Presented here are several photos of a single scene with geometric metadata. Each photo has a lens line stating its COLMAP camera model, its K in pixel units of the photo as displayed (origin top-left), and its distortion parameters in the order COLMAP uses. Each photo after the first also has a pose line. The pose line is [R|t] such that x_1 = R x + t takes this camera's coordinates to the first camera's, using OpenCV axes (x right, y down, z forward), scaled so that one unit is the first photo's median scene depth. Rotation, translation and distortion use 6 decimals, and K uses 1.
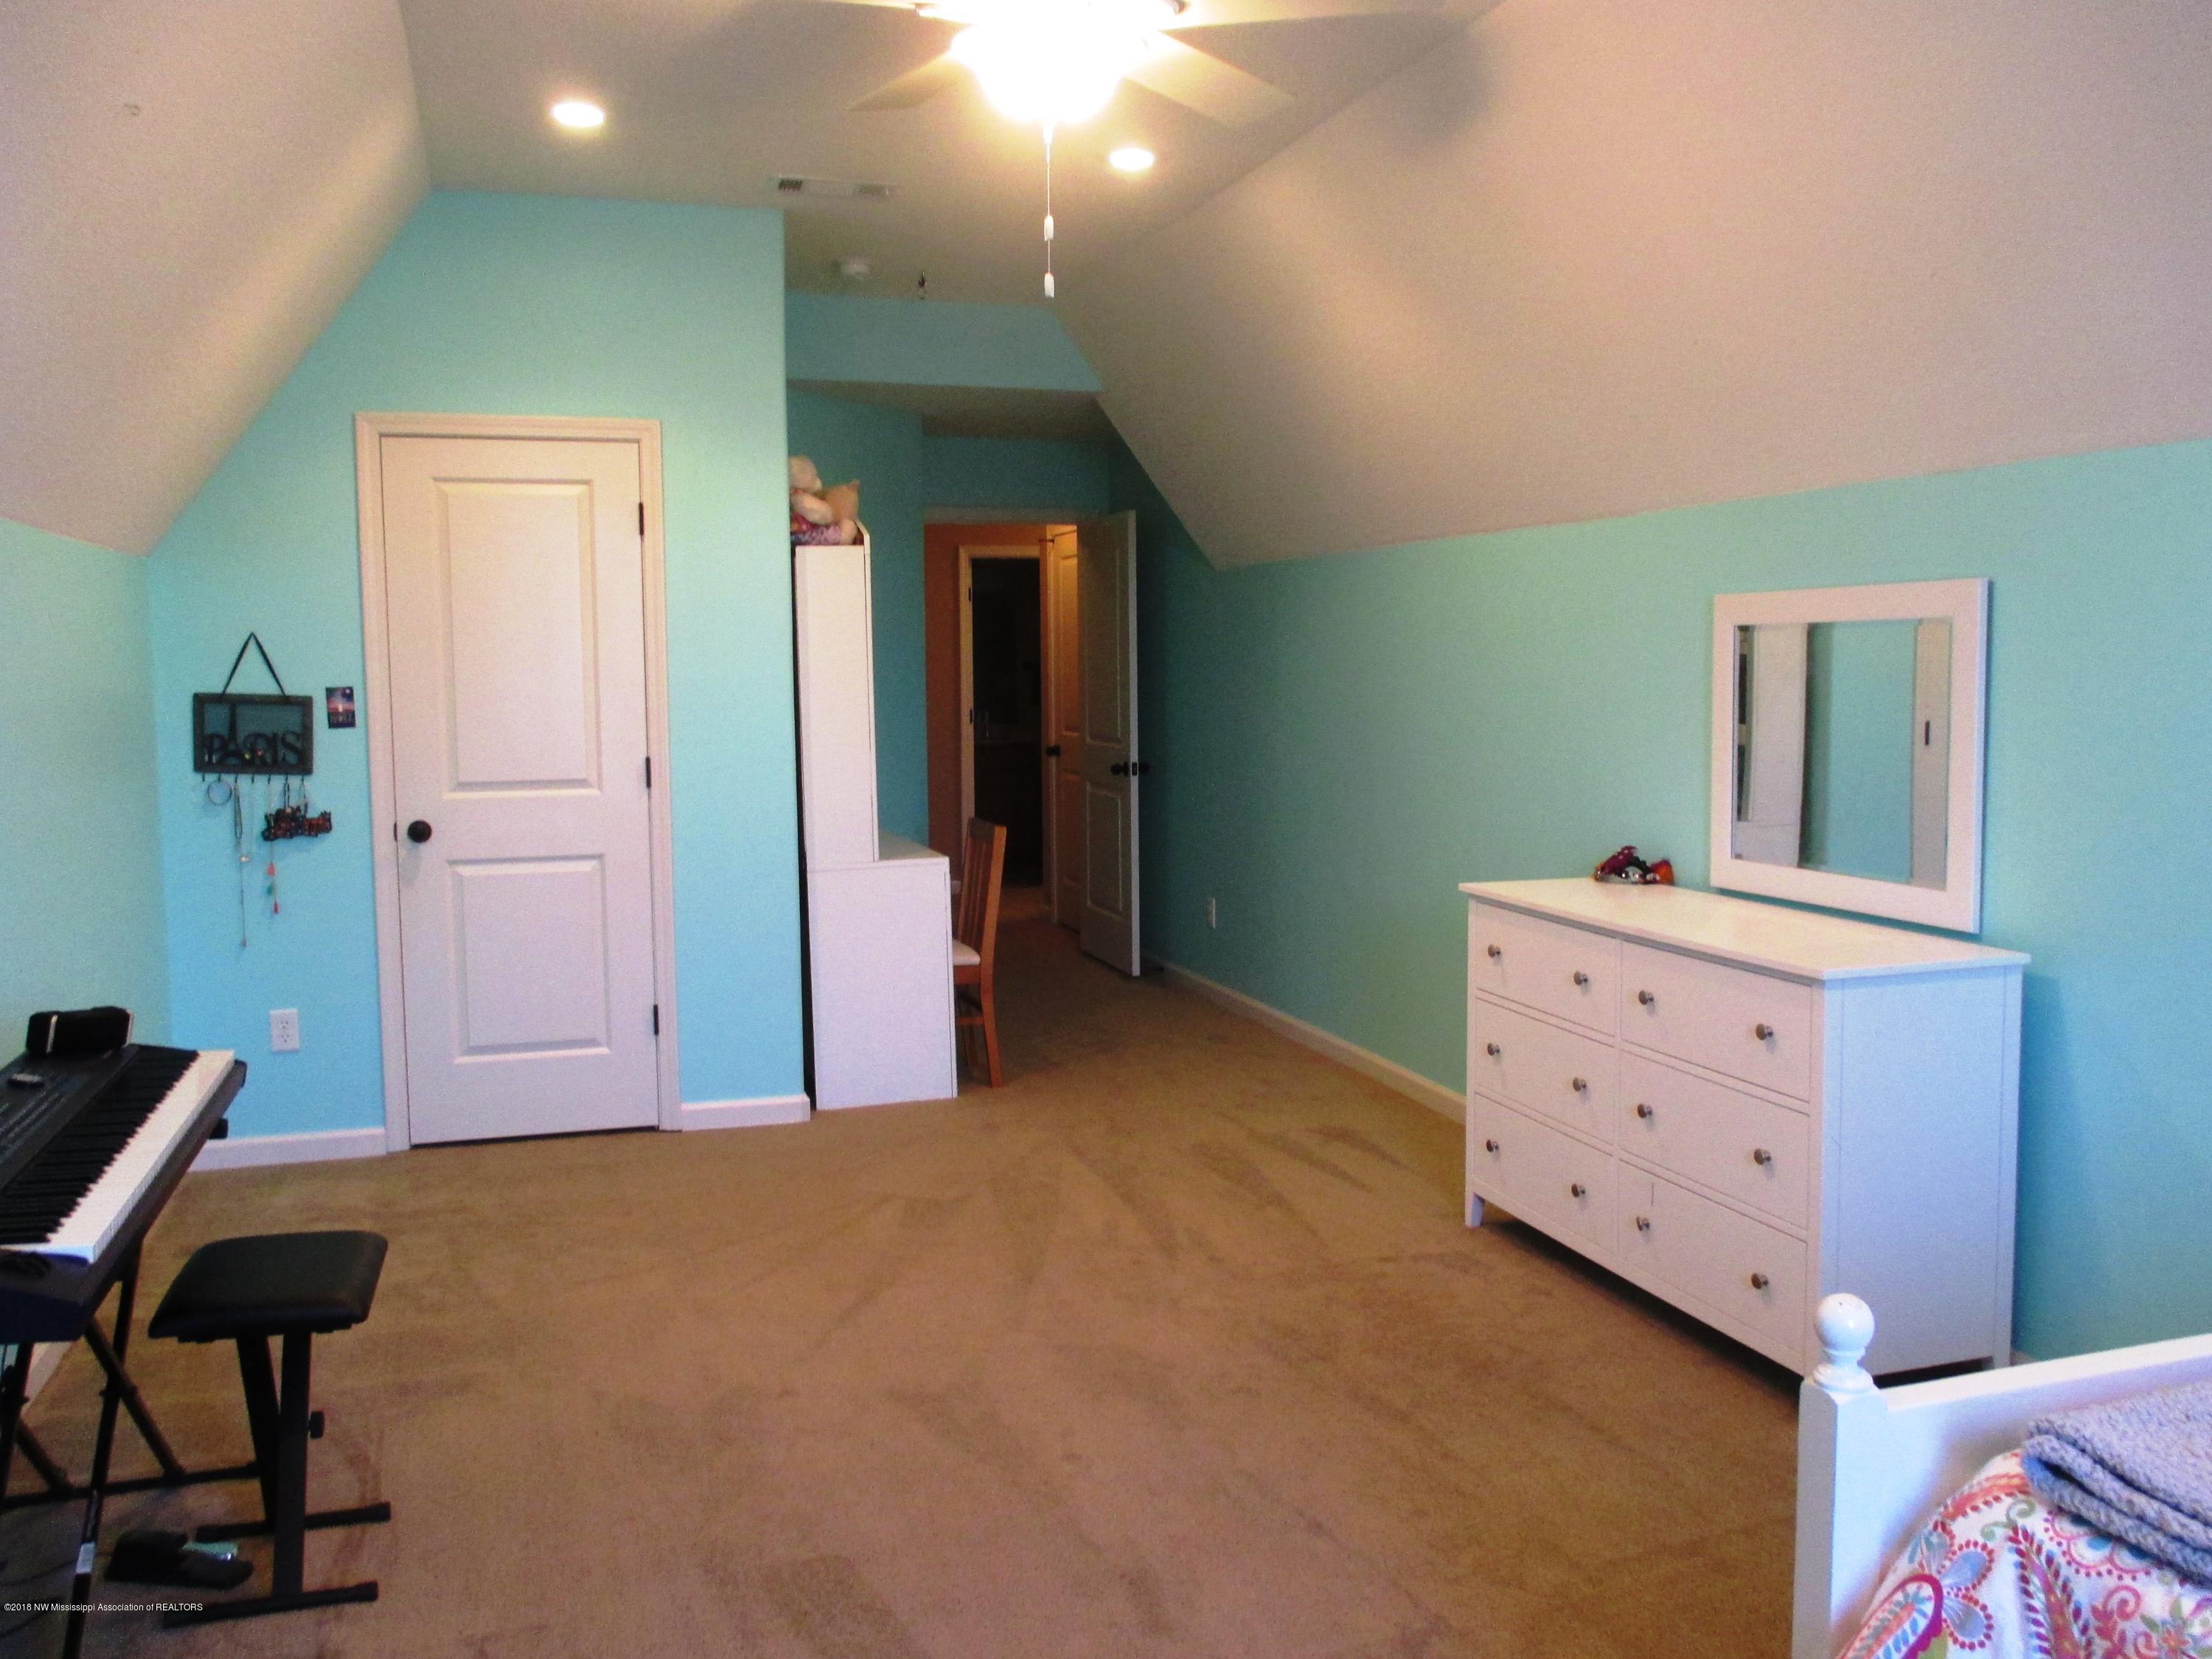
lens RADIAL K [[1863.8, 0, 1106.0], [0, 1863.8, 829.5], [0, 0, 1]] dist [-0.025850, -0.009315]
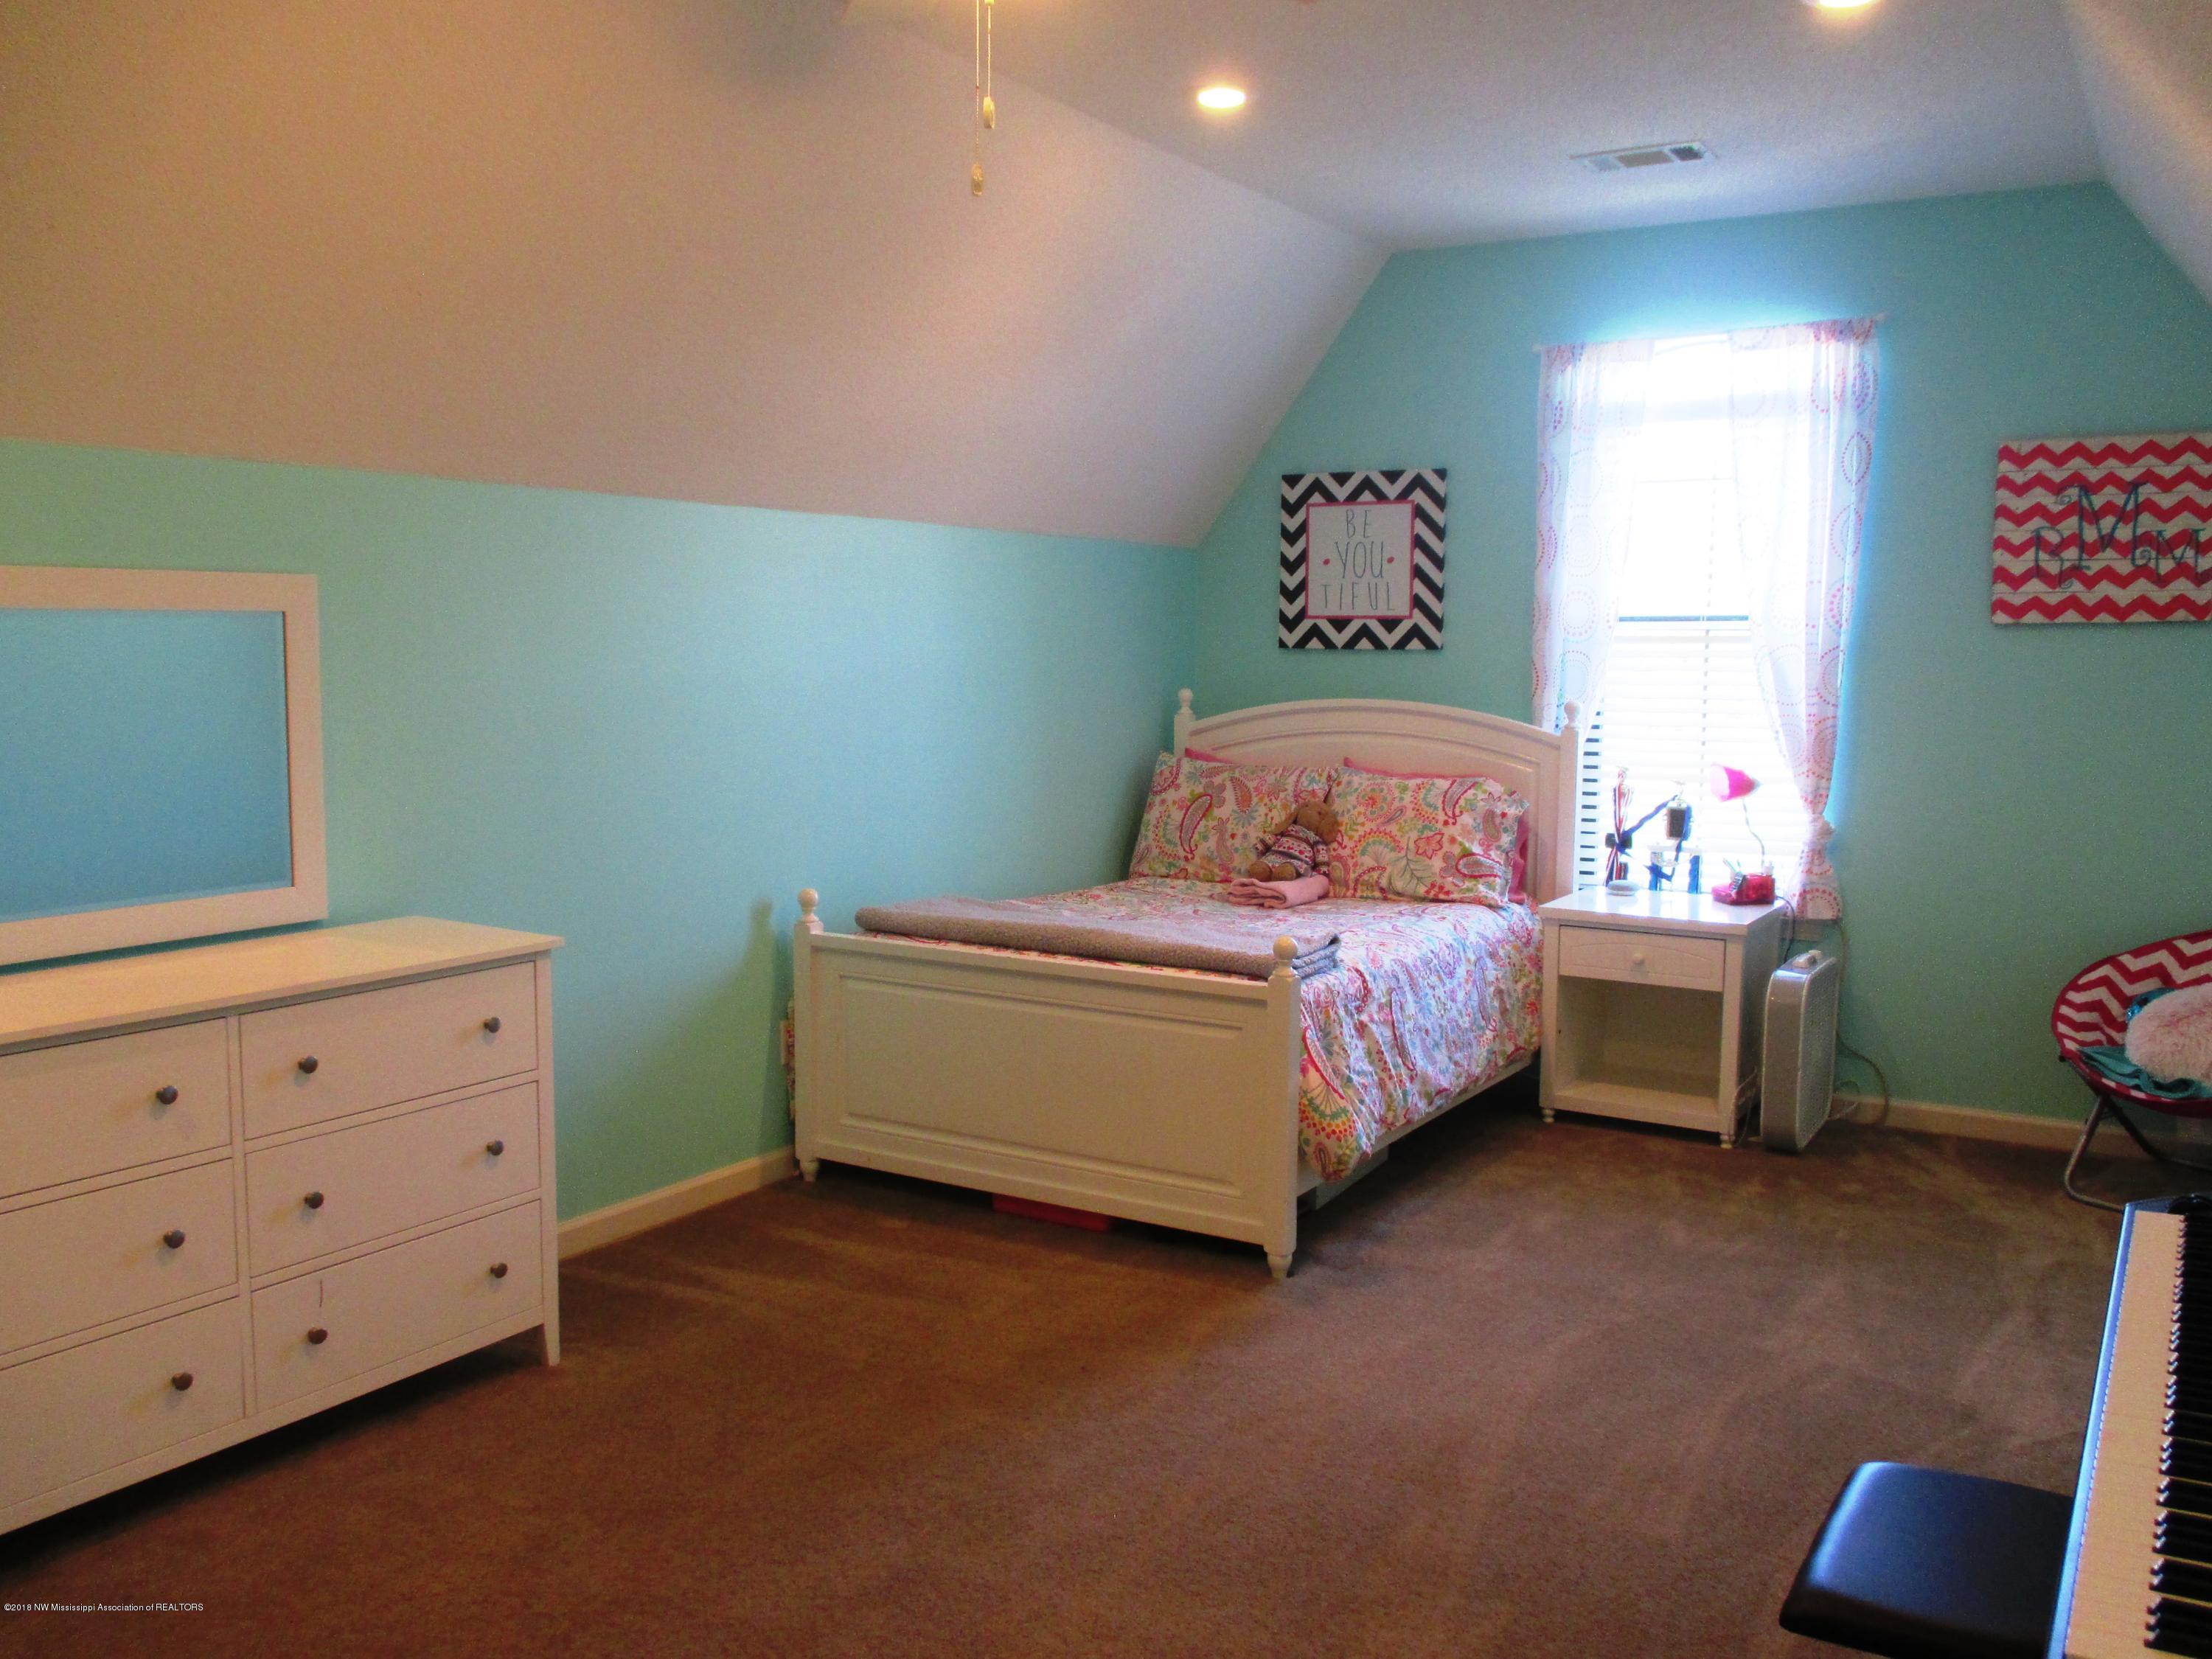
lens RADIAL K [[1863.8, 0, 1106.0], [0, 1863.8, 829.5], [0, 0, 1]] dist [-0.025850, -0.009315]
pose [[-0.648374, -0.093377, 0.755574, -0.574145], [0.037854, 0.987268, 0.154494, -0.133270], [-0.760381, 0.128771, -0.636584, 1.292008]]
